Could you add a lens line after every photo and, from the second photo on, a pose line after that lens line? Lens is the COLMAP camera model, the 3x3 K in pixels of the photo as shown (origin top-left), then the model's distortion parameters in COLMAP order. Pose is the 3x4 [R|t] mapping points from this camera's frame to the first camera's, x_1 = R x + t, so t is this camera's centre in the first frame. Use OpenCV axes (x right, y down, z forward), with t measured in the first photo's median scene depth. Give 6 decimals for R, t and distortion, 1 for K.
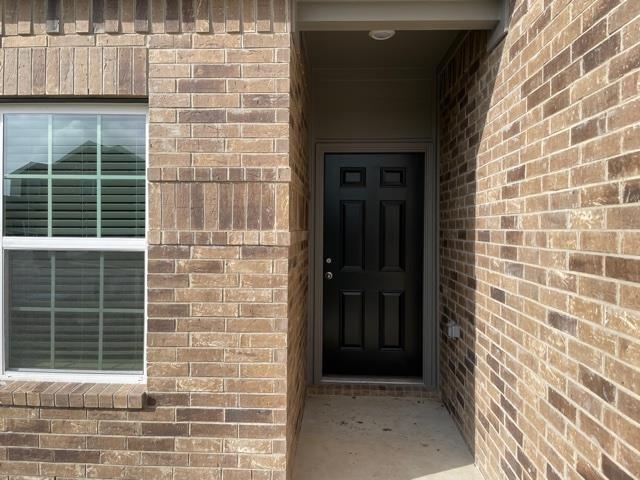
lens RADIAL K [[488.6, 0, 319.9], [0, 488.6, 239.3], [0, 0, 1]] dist [0.061725, -0.091139]
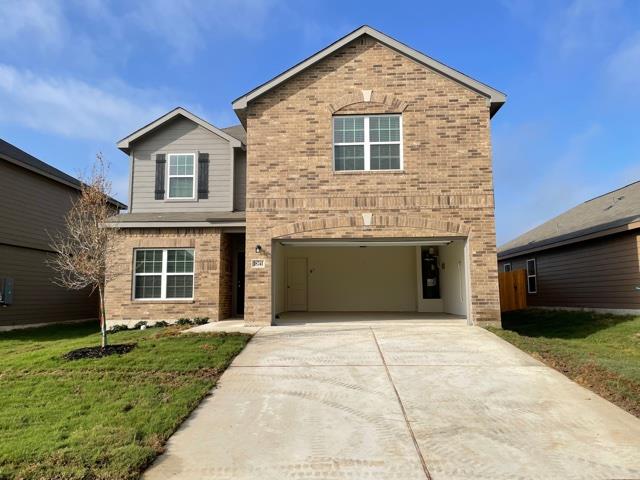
lens RADIAL K [[488.6, 0, 321.5], [0, 488.6, 238.9], [0, 0, 1]] dist [0.061725, -0.091139]
pose [[0.999808, -0.017554, -0.008737, 1.140016], [0.016238, 0.990993, -0.132922, 0.385773], [0.010992, 0.132755, 0.991088, -4.518847]]
